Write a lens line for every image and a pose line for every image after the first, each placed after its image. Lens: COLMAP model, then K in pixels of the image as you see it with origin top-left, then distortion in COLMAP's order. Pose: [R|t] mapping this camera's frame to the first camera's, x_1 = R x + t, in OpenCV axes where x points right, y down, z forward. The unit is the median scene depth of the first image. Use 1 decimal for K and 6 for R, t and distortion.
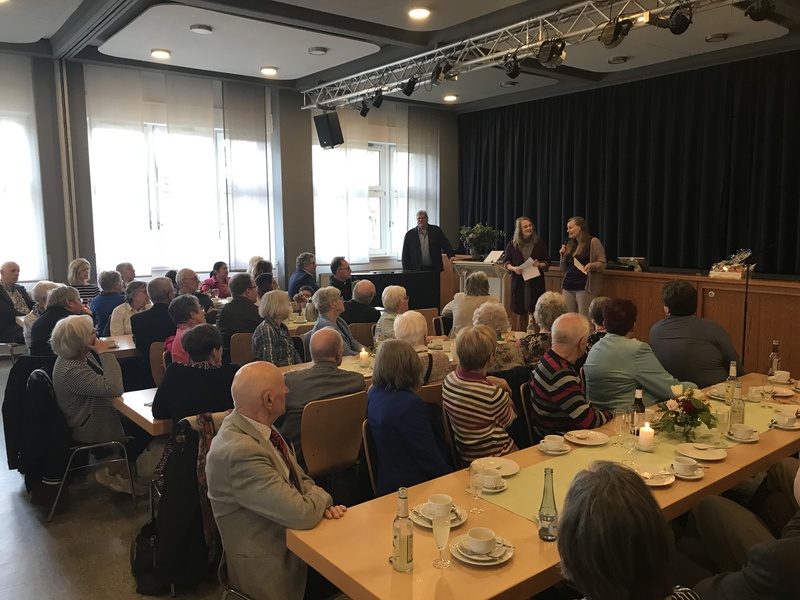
lens RADIAL K [[655.8, 0, 400.0], [0, 655.8, 300.0], [0, 0, 1]] dist [0.016625, 0.009126]
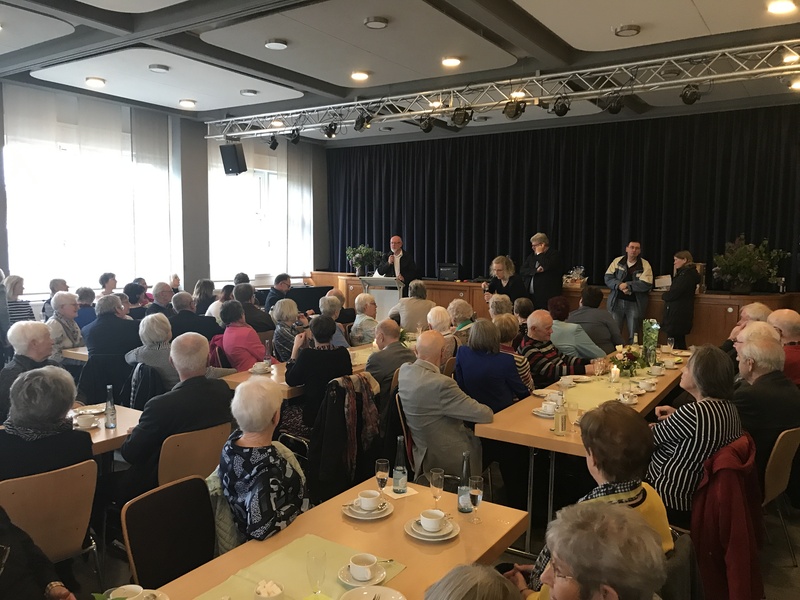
lens RADIAL K [[649.6, 0, 400.0], [0, 649.6, 300.0], [0, 0, 1]] dist [0.005274, -0.008545]
pose [[0.947038, -0.012837, 0.320865, -0.217797], [0.023379, 0.999305, -0.029023, 0.018311], [-0.320269, 0.034987, 0.946680, -0.127126]]
